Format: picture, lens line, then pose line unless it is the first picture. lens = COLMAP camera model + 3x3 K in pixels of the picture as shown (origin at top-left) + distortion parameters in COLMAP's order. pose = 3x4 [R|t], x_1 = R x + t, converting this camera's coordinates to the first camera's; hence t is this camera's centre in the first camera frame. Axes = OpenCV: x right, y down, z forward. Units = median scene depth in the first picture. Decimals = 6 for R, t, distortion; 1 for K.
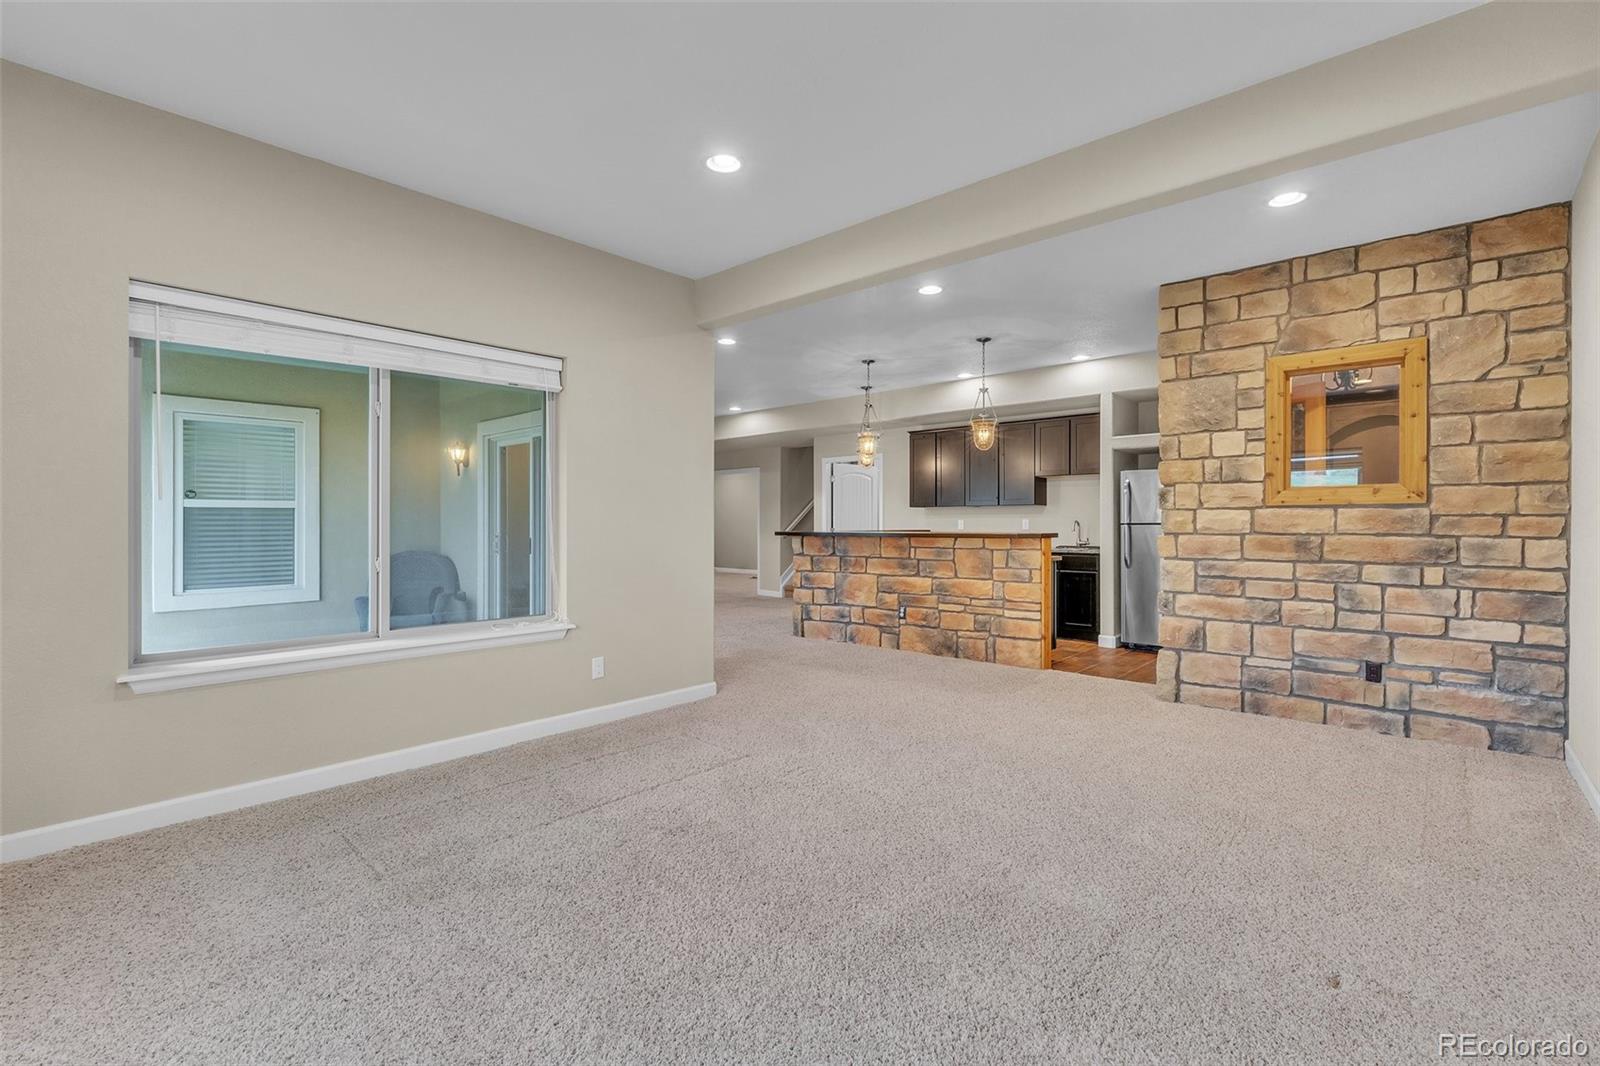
lens RADIAL K [[714.5, 0, 800.0], [0, 714.5, 533.0], [0, 0, 1]] dist [-0.007231, 0.000768]
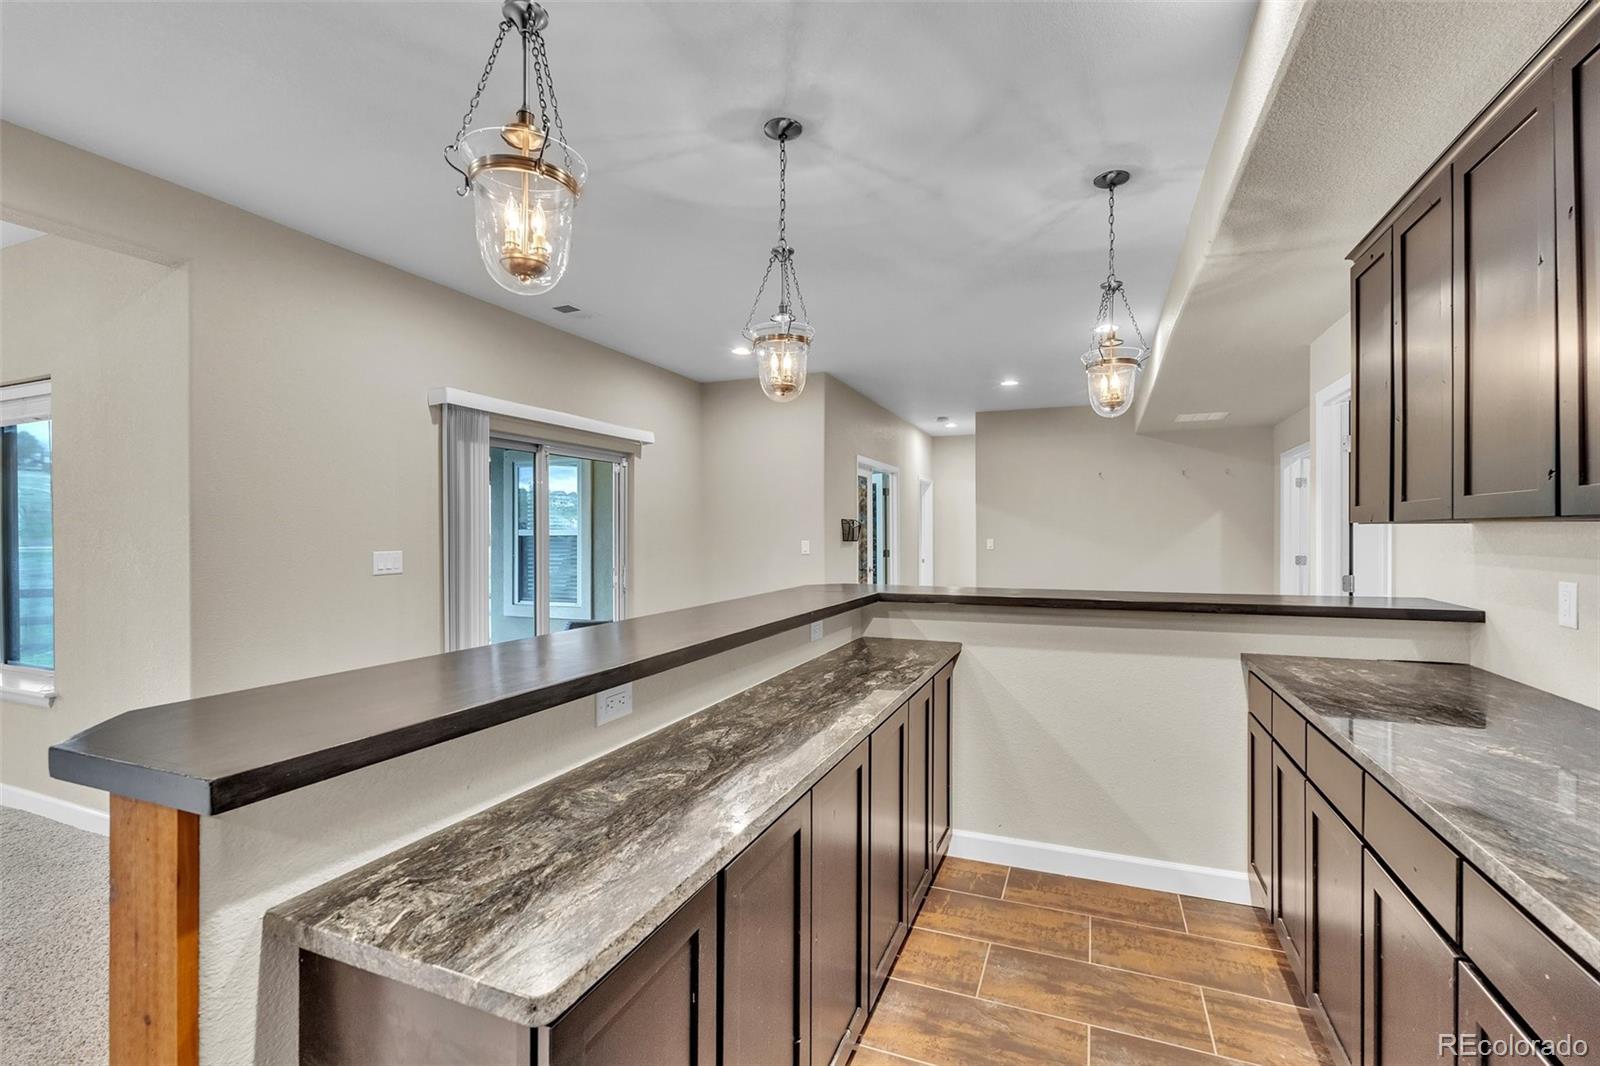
lens RADIAL K [[714.5, 0, 800.0], [0, 714.5, 533.0], [0, 0, 1]] dist [-0.007231, 0.000768]
pose [[0.344693, 0.001680, -0.938714, 0.450546], [-0.013219, 0.999908, -0.003064, -0.039145], [0.938623, 0.013466, 0.344683, 0.923501]]
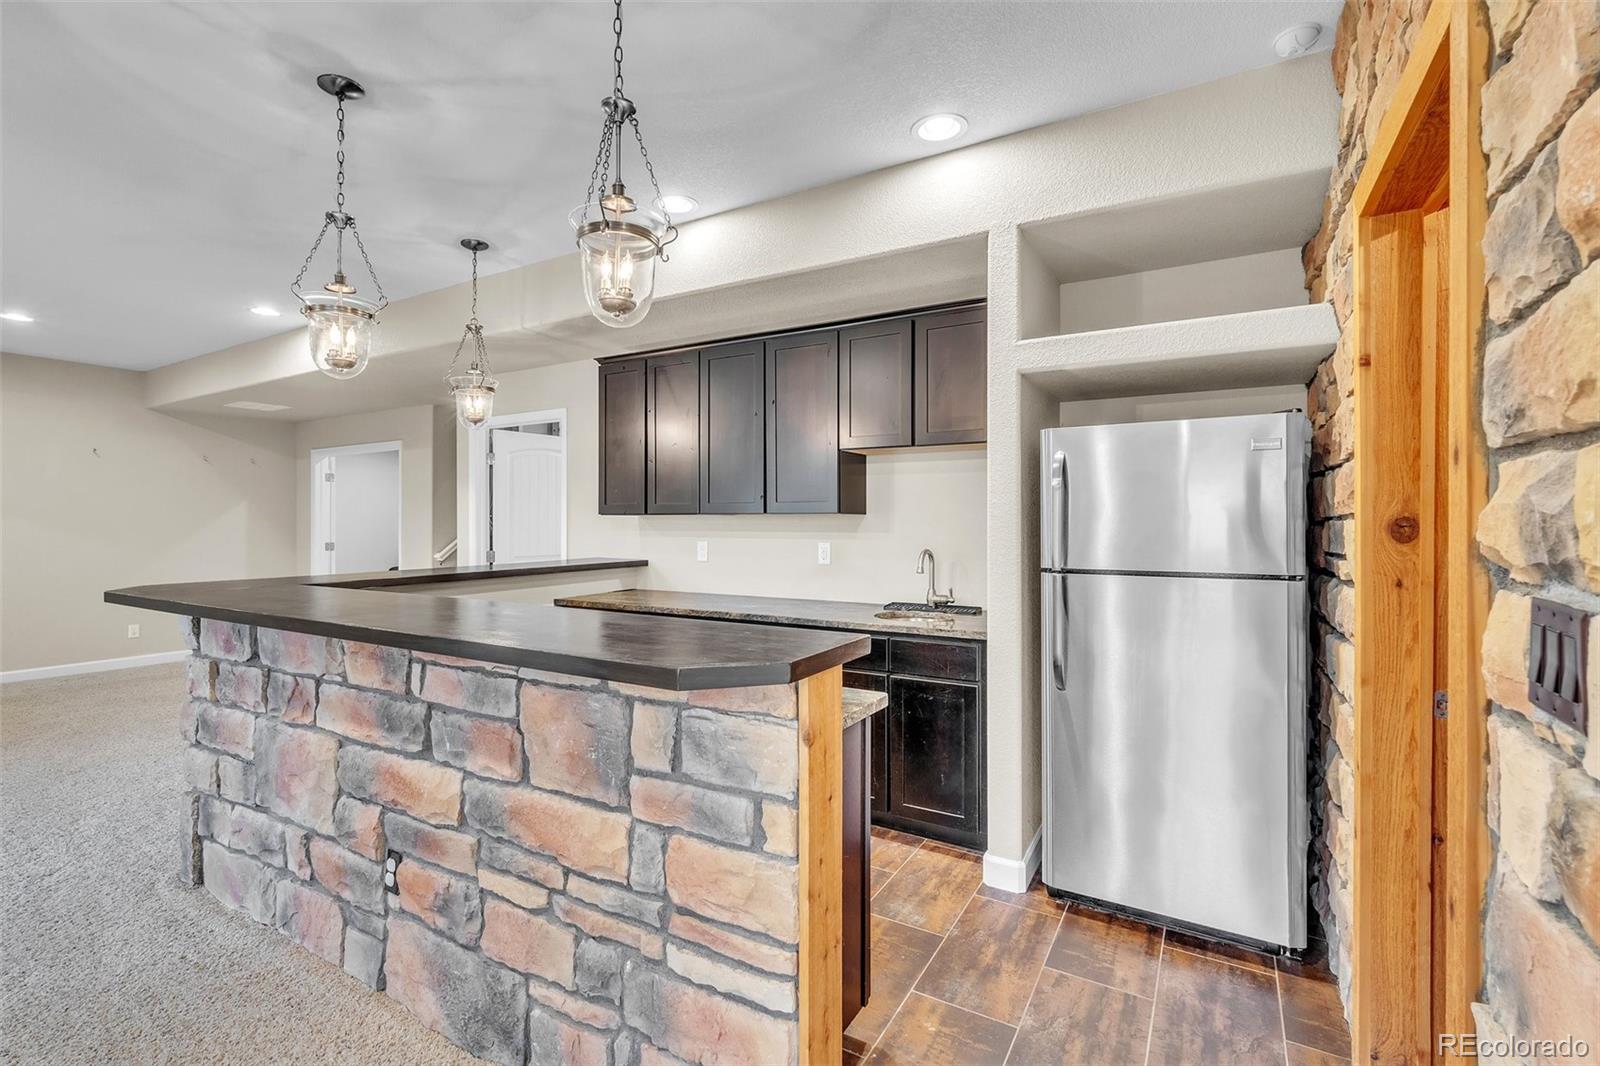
lens RADIAL K [[714.5, 0, 800.0], [0, 714.5, 533.0], [0, 0, 1]] dist [-0.007231, 0.000768]
pose [[0.979395, -0.001346, 0.201949, 0.247866], [0.001468, 0.999999, -0.000453, -0.032167], [-0.201948, 0.000740, 0.979396, 0.655241]]
